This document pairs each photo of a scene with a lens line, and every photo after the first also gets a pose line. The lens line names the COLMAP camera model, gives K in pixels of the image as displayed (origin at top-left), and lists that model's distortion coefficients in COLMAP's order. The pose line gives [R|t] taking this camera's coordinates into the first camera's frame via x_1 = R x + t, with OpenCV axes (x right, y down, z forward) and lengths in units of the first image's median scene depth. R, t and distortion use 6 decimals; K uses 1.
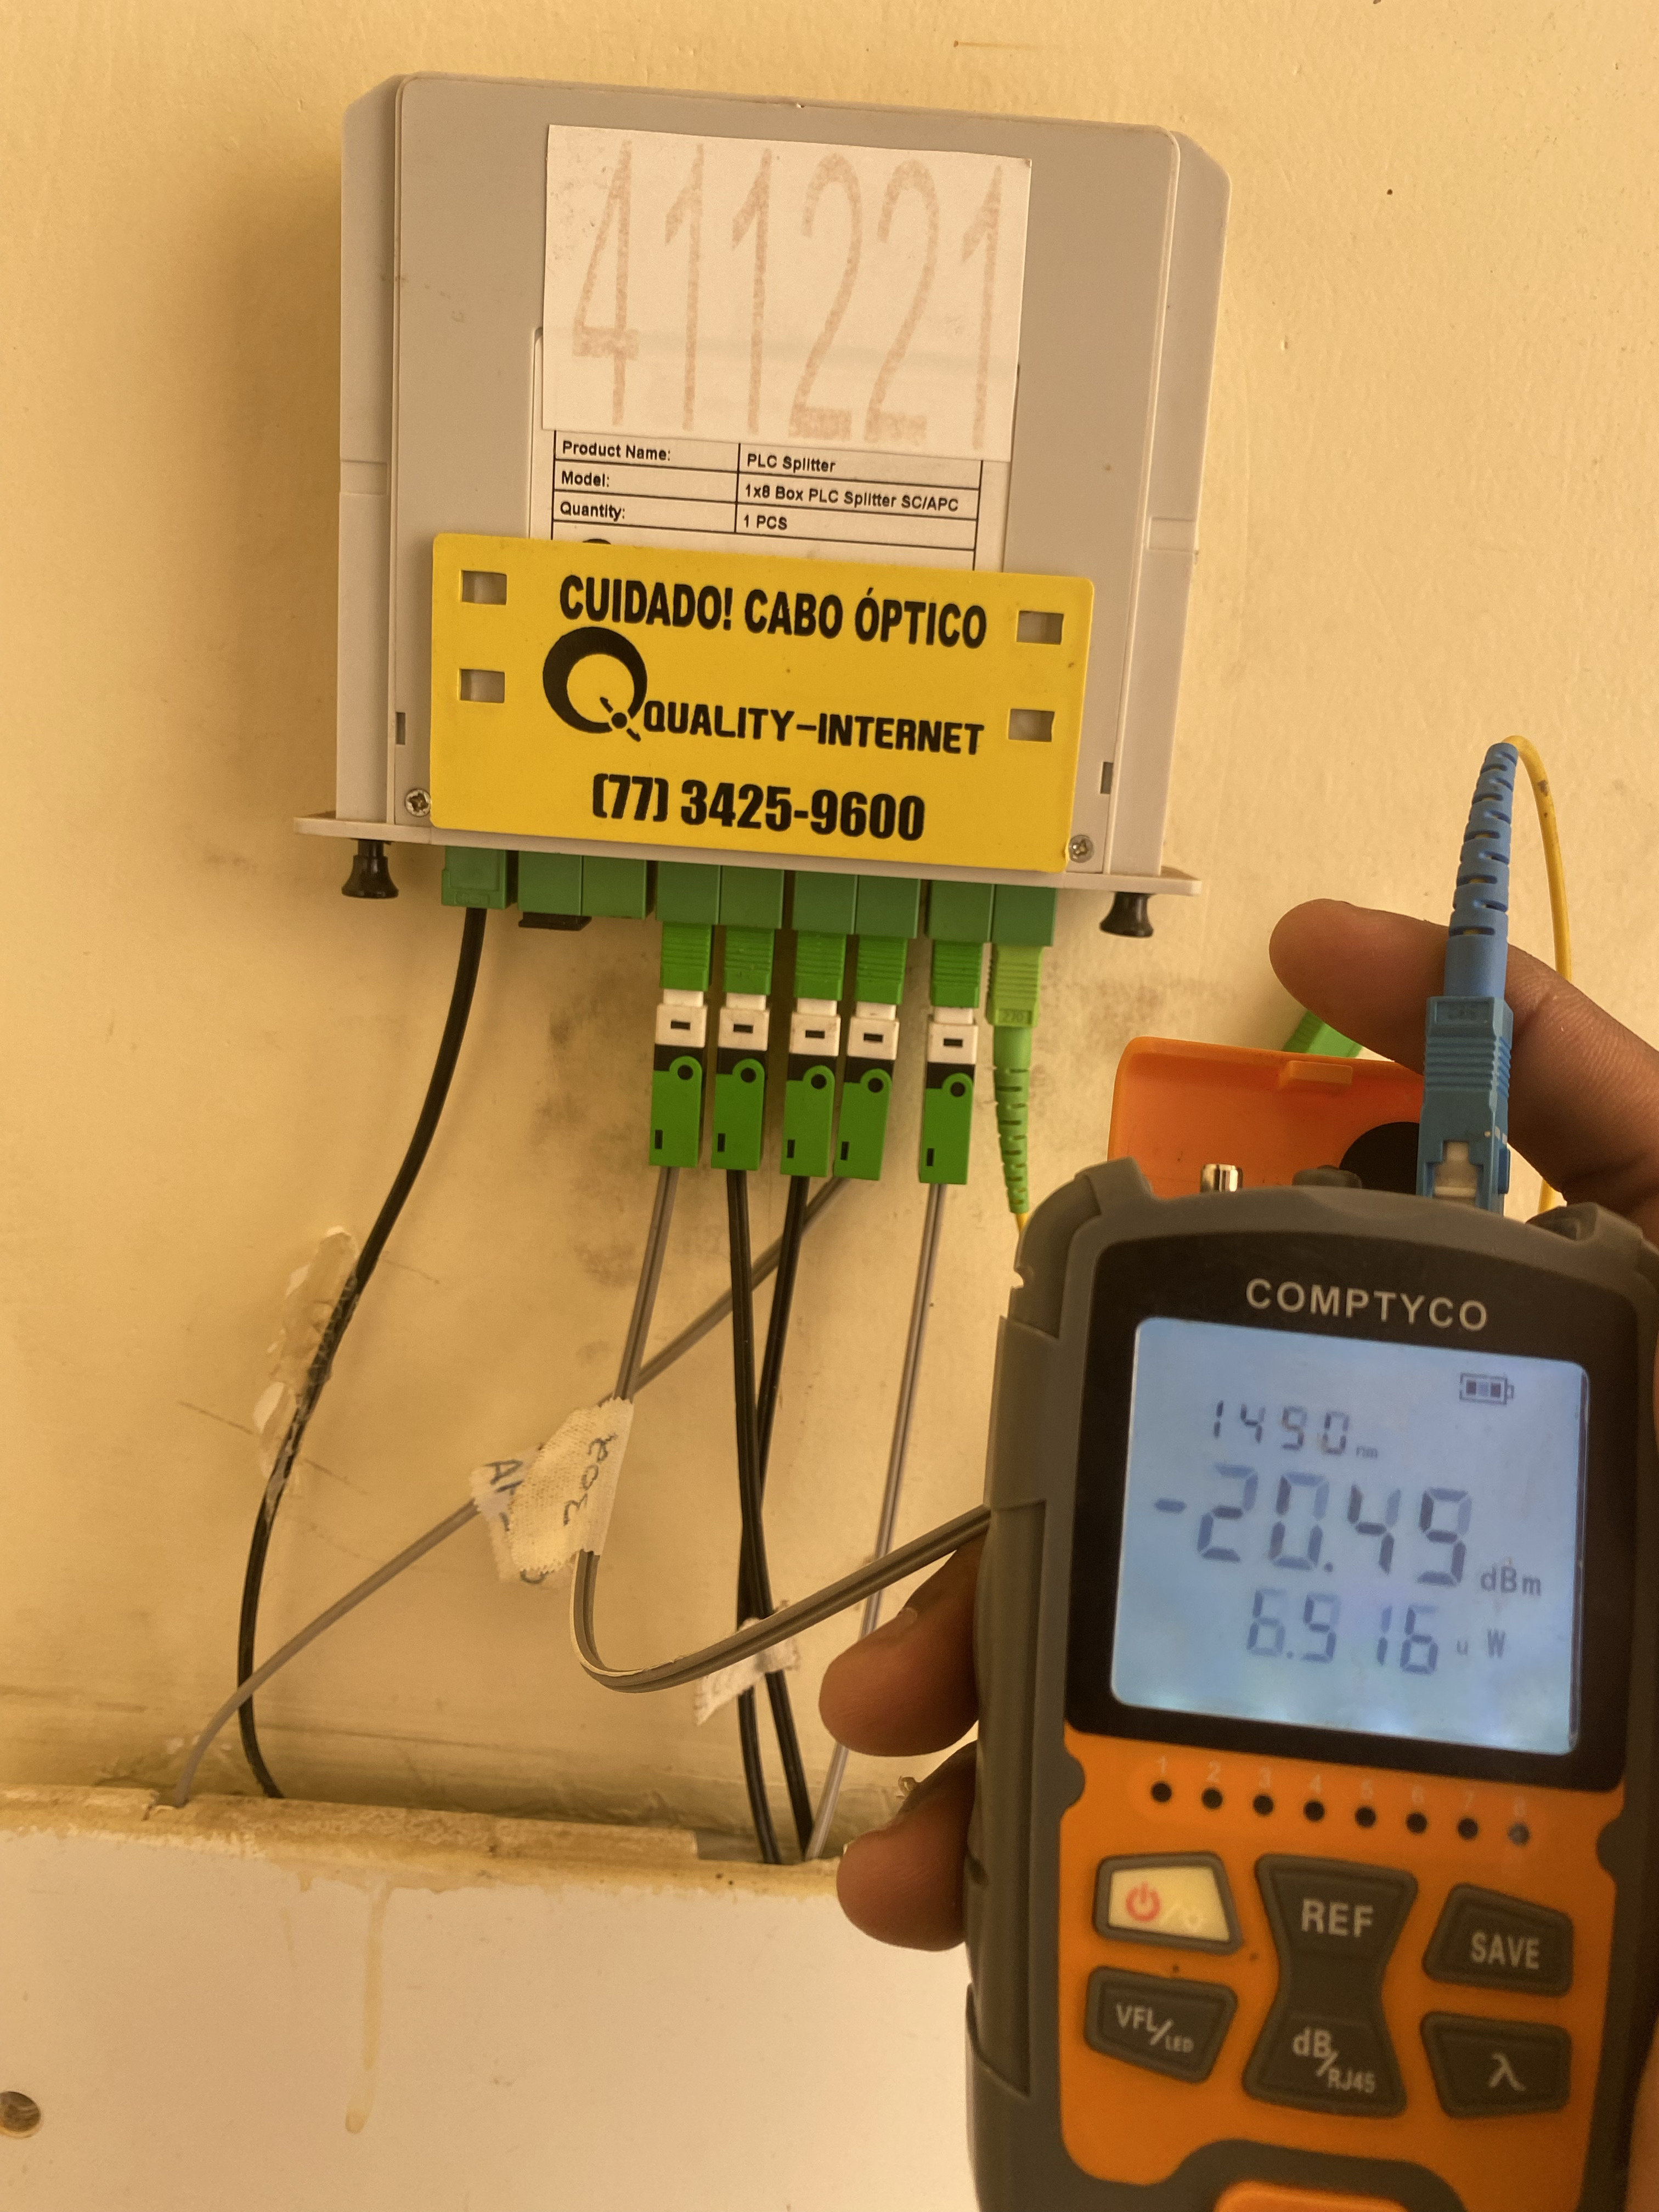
lens RADIAL K [[1697.7, 0, 841.7], [0, 1697.7, 1144.7], [0, 0, 1]] dist [0.100913, -0.282759]
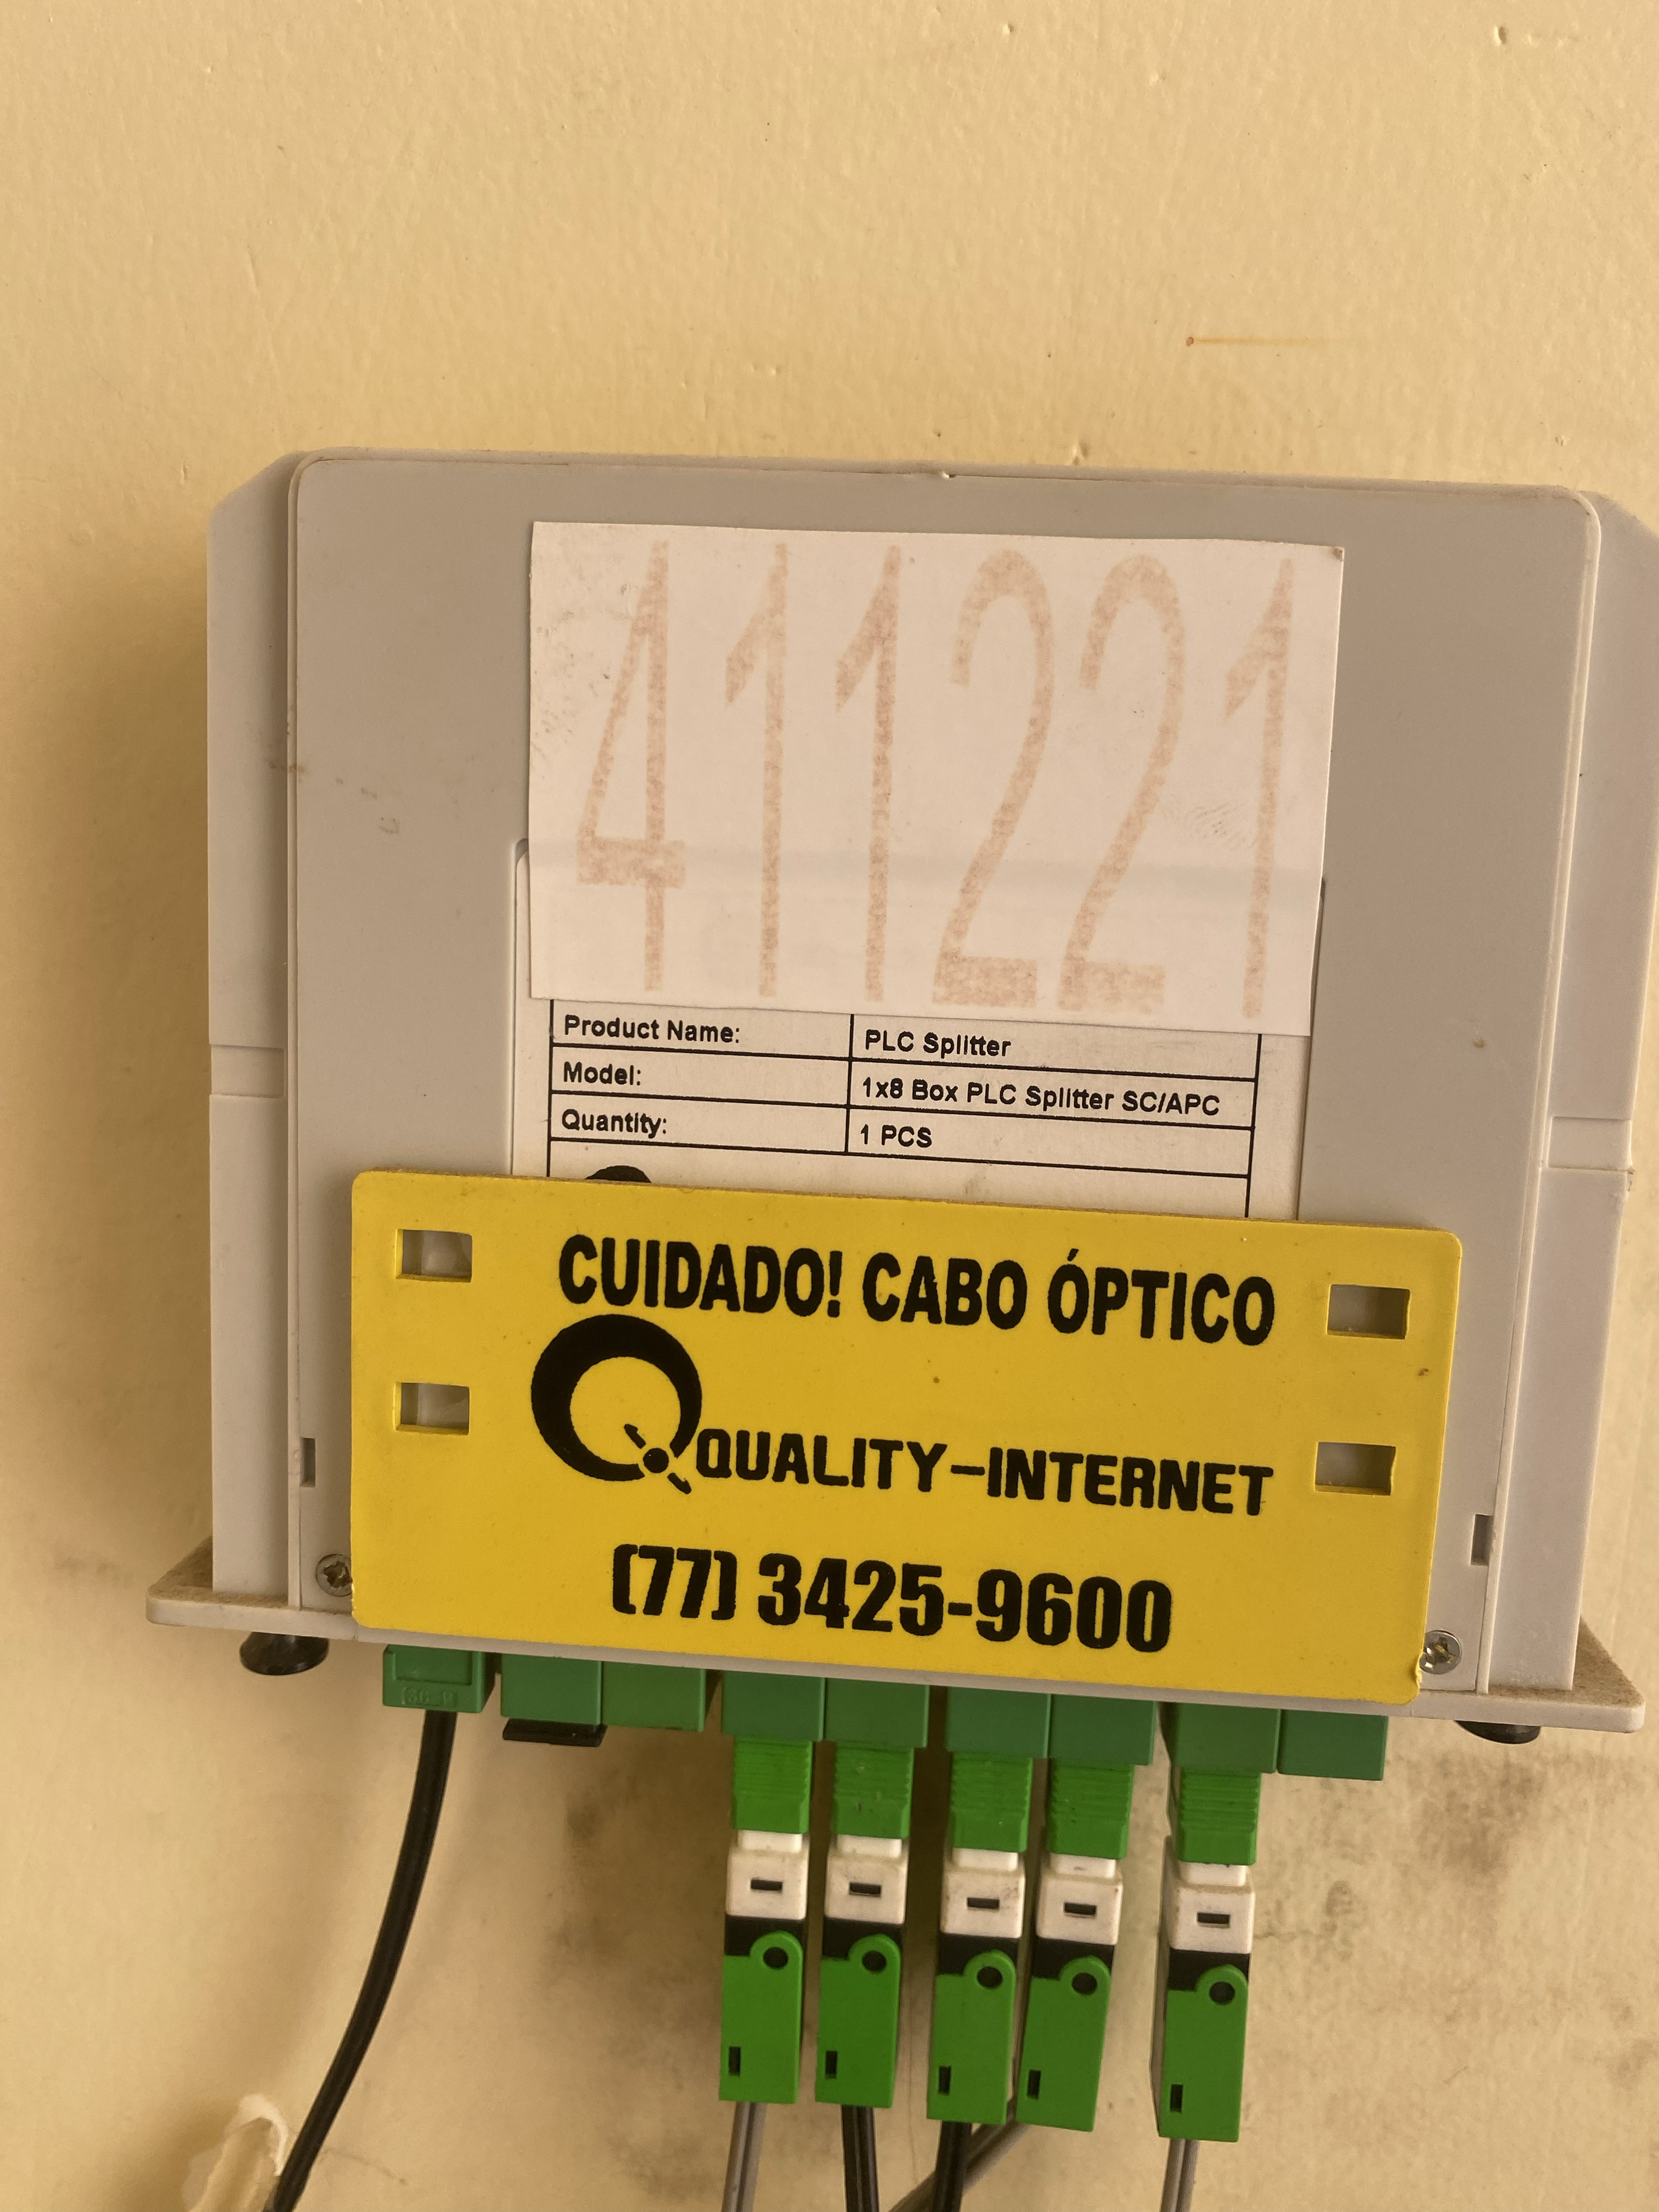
lens RADIAL K [[1697.7, 0, 841.7], [0, 1697.7, 1144.7], [0, 0, 1]] dist [0.100913, -0.282759]
pose [[0.997114, -0.013229, -0.074761, -0.018751], [0.006913, 0.996433, -0.084106, -0.311128], [0.075607, 0.083346, 0.993648, 0.402143]]
